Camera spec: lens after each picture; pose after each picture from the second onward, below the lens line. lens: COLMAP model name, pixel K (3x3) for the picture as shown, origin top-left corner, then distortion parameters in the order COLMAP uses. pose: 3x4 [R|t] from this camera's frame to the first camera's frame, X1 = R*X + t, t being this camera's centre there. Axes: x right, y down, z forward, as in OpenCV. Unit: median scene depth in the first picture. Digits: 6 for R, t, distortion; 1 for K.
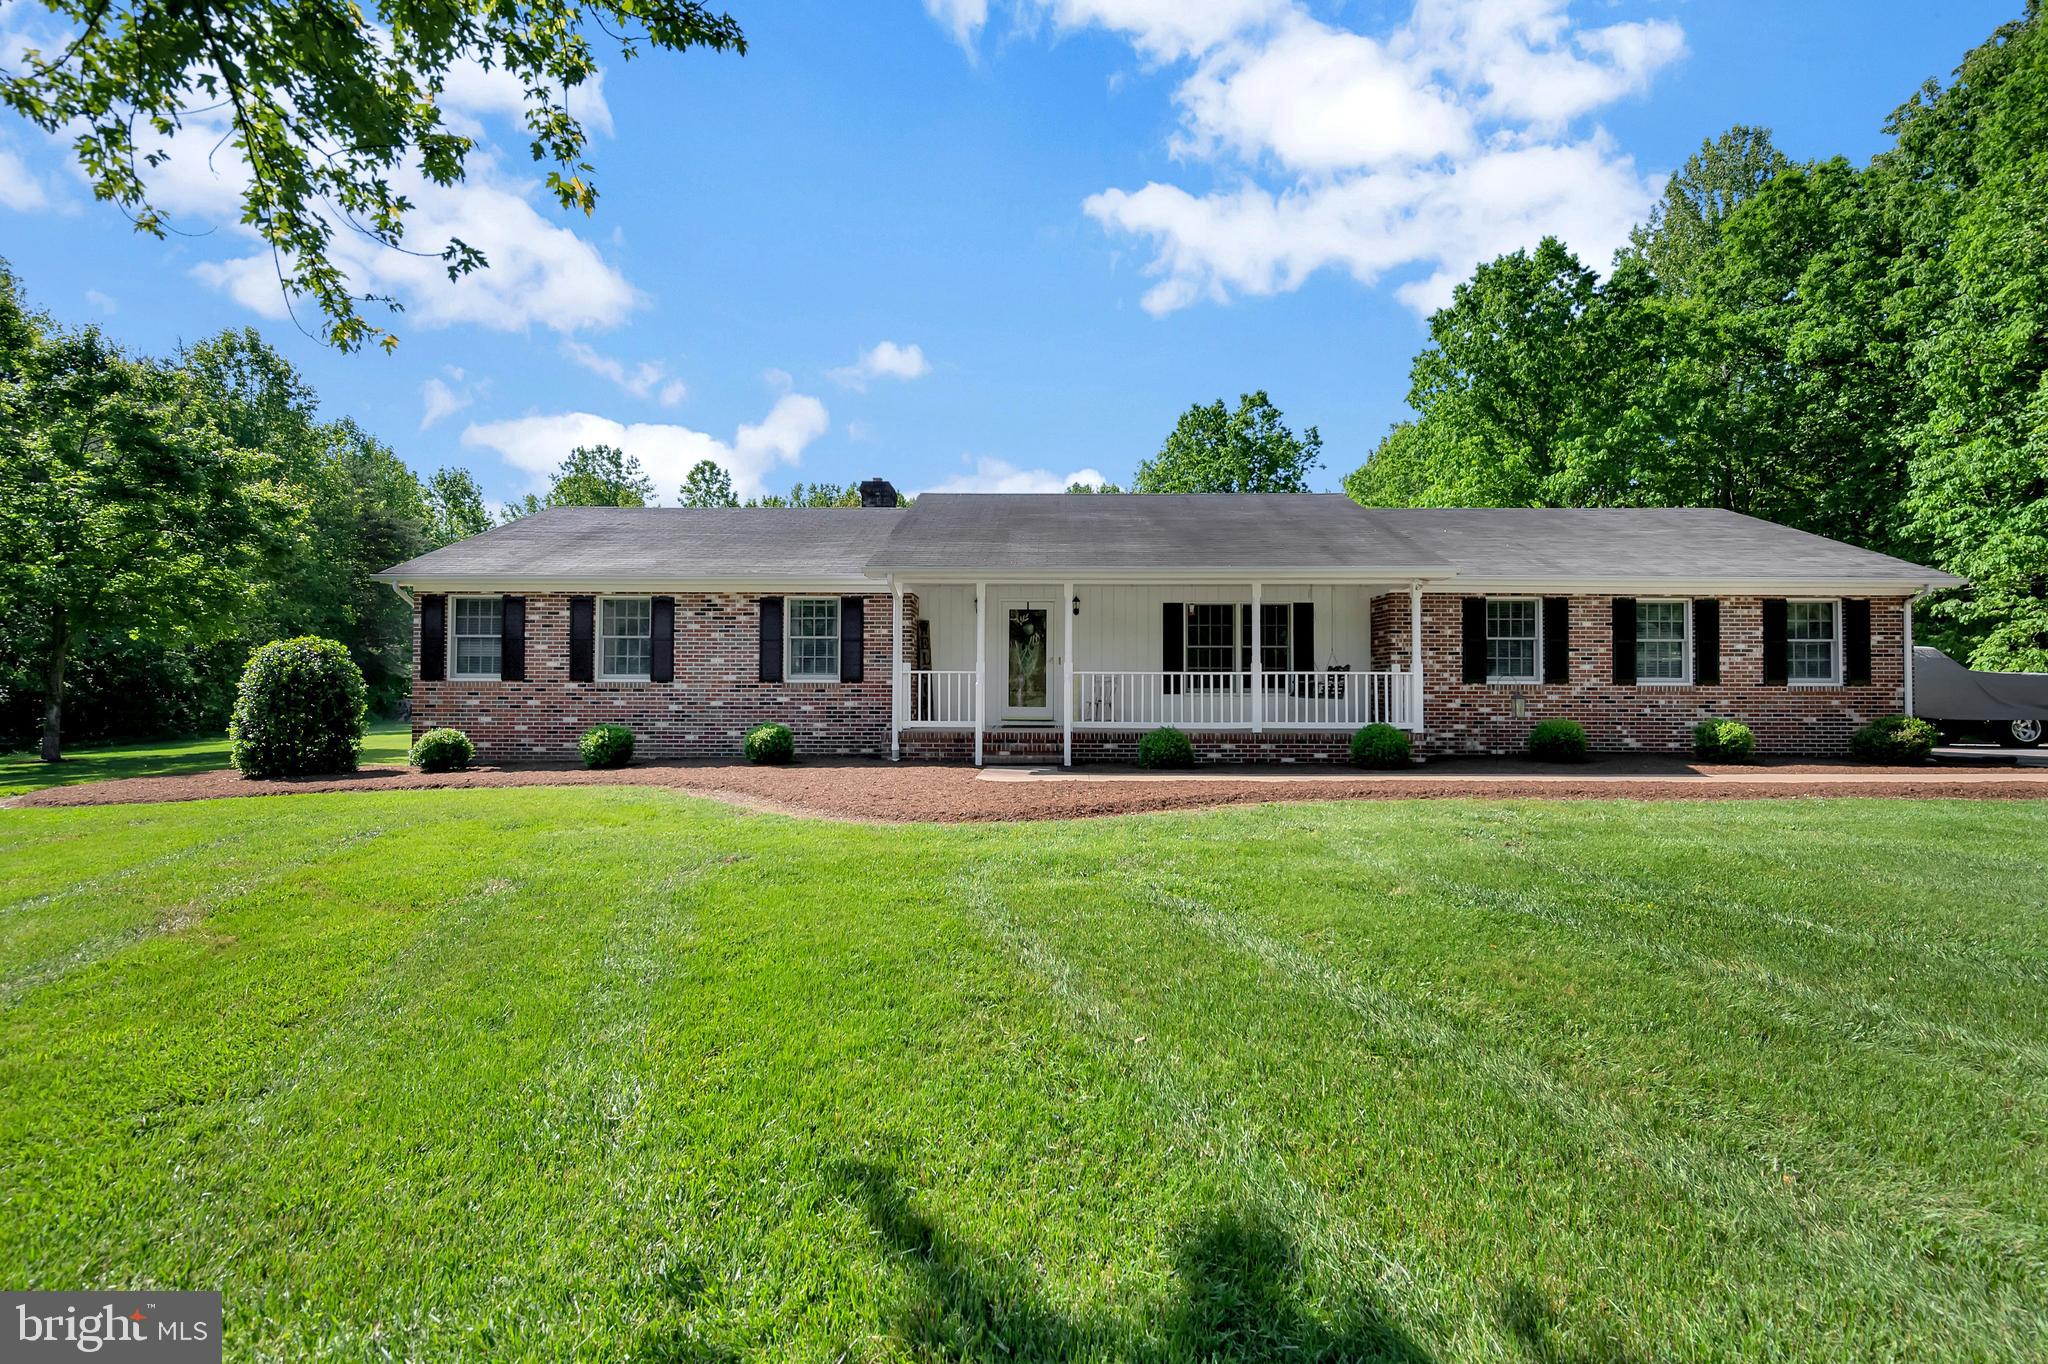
lens RADIAL K [[876.6, 0, 1024.0], [0, 876.6, 682.0], [0, 0, 1]] dist [-0.000097, -0.000664]
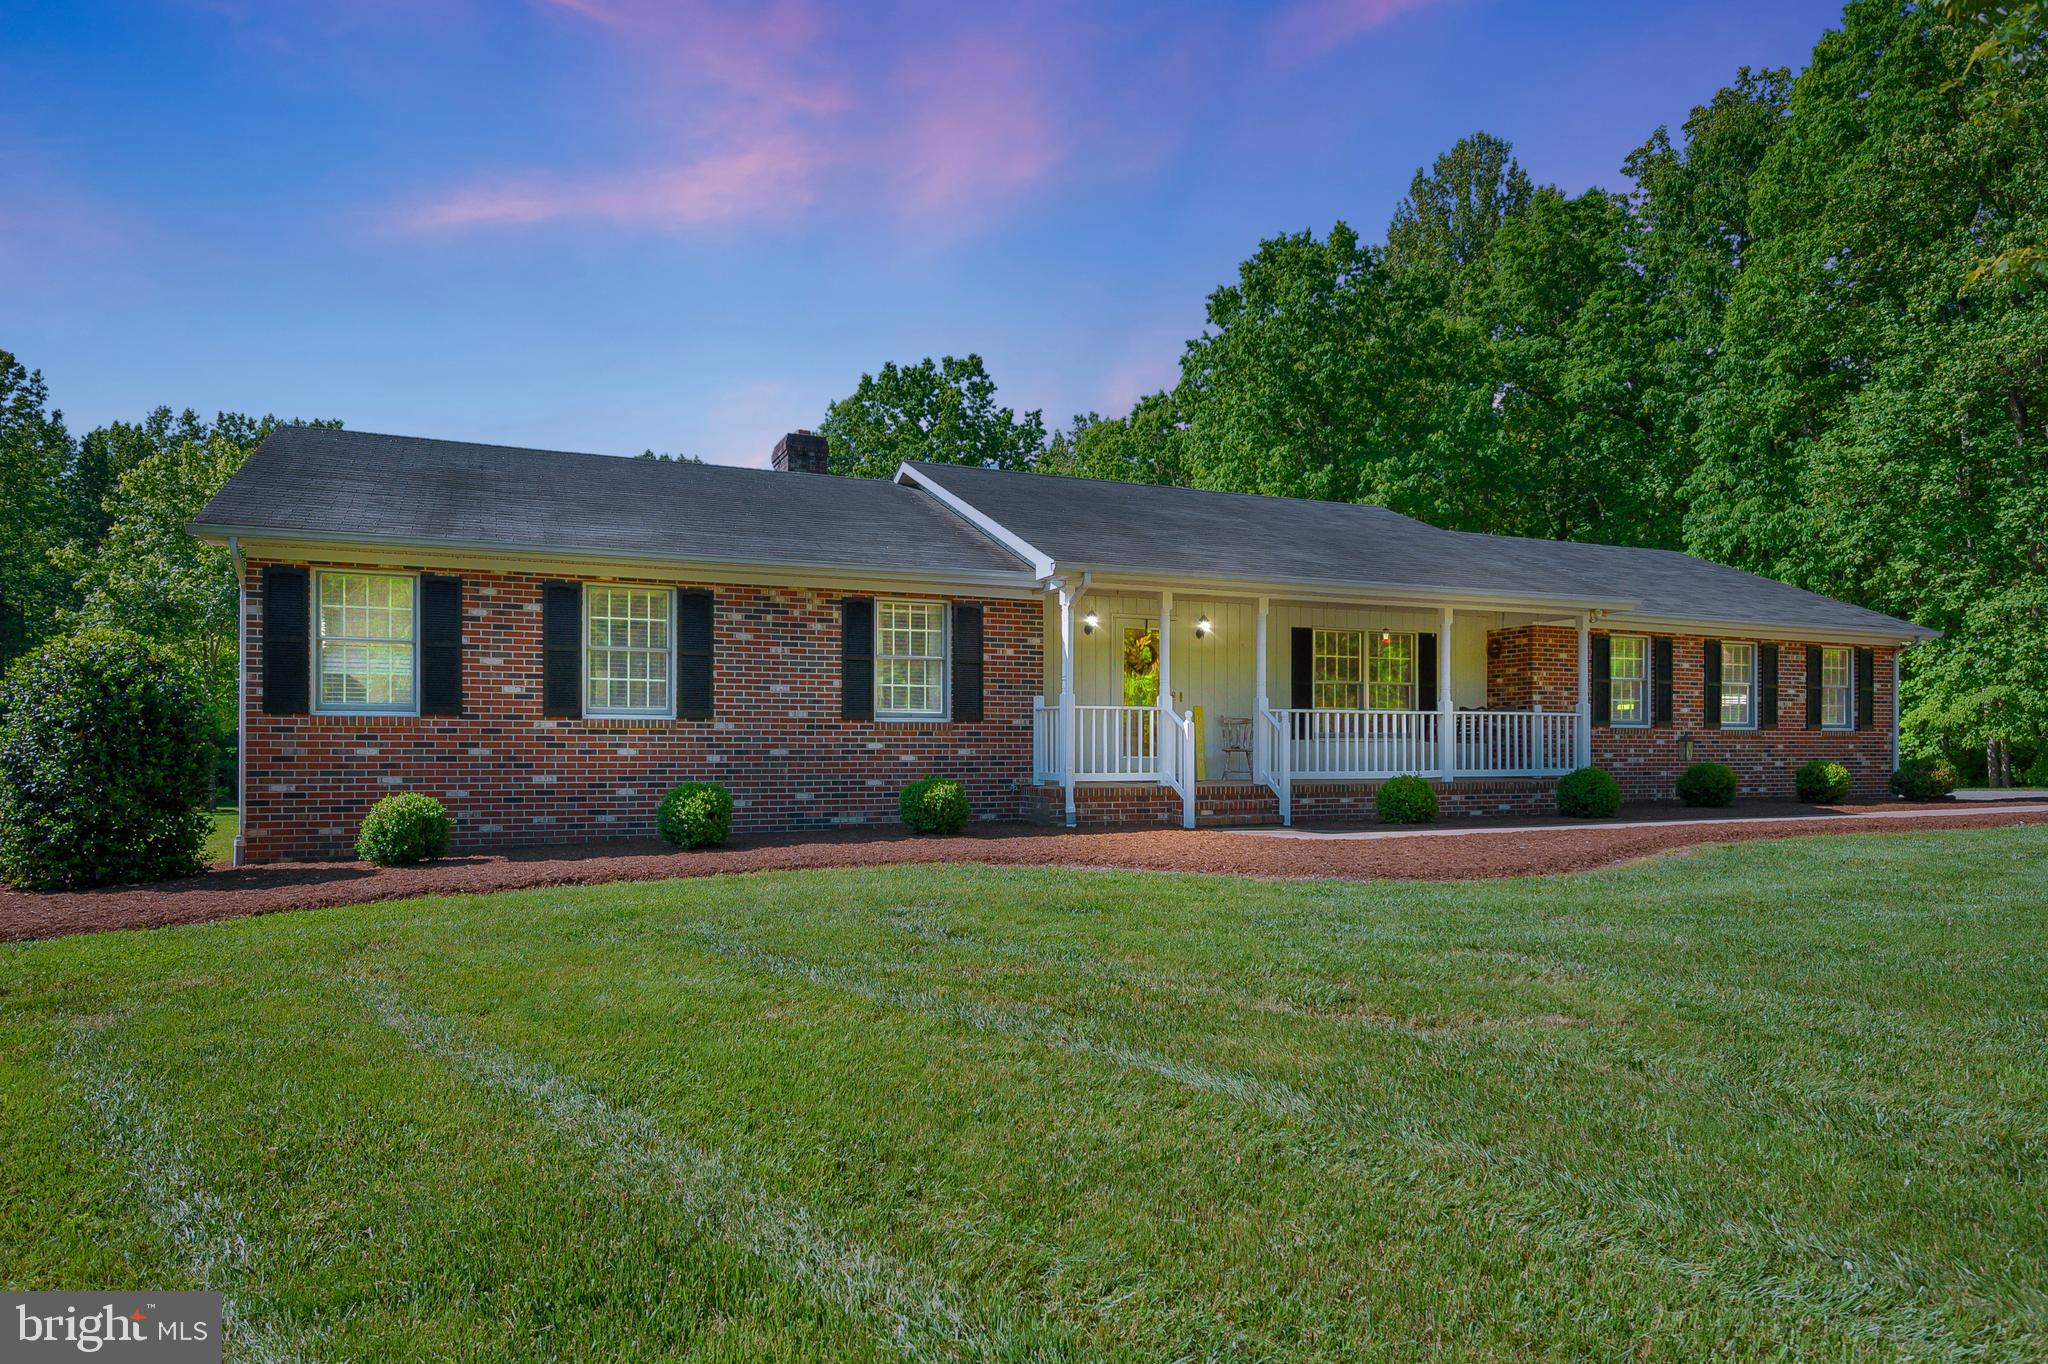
lens RADIAL K [[1240.0, 0, 1017.4], [0, 1240.0, 752.7], [0, 0, 1]] dist [-0.001212, 0.001170]
pose [[0.912178, -0.004032, 0.409775, -0.572374], [0.002549, 0.999988, 0.004166, 0.021369], [-0.409787, -0.002756, 0.912177, 0.059874]]
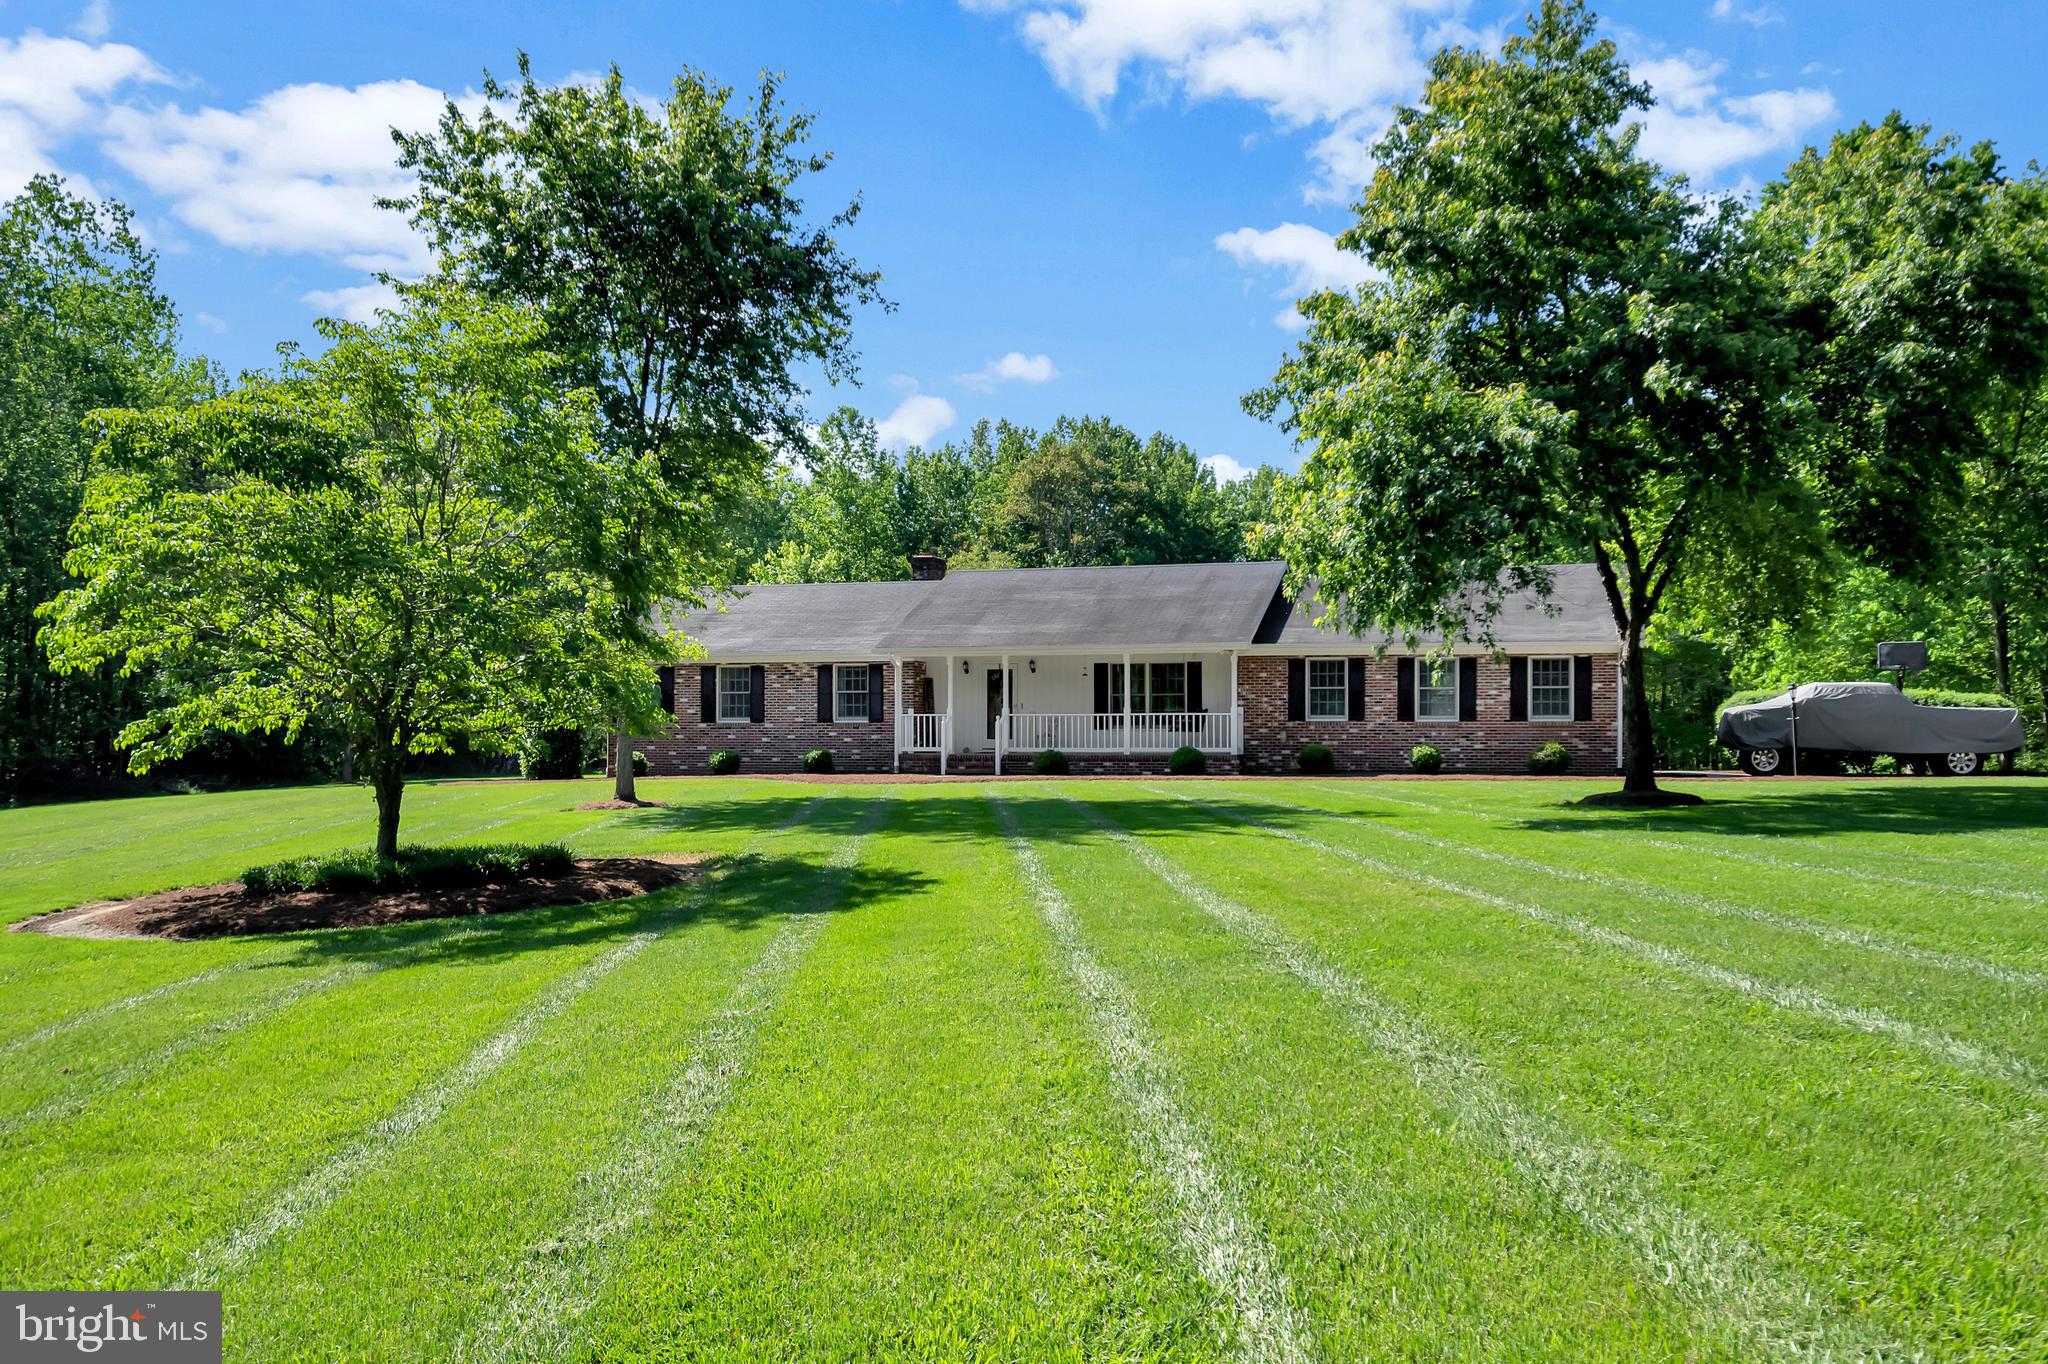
lens RADIAL K [[1795.8, 0, 1004.7], [0, 1795.8, 773.1], [0, 0, 1]] dist [-0.002979, 0.000615]
pose [[0.960574, 0.003034, -0.278006, 0.848123], [0.004129, 0.999674, 0.025176, 0.010780], [0.277992, -0.025332, 0.960249, -1.835479]]
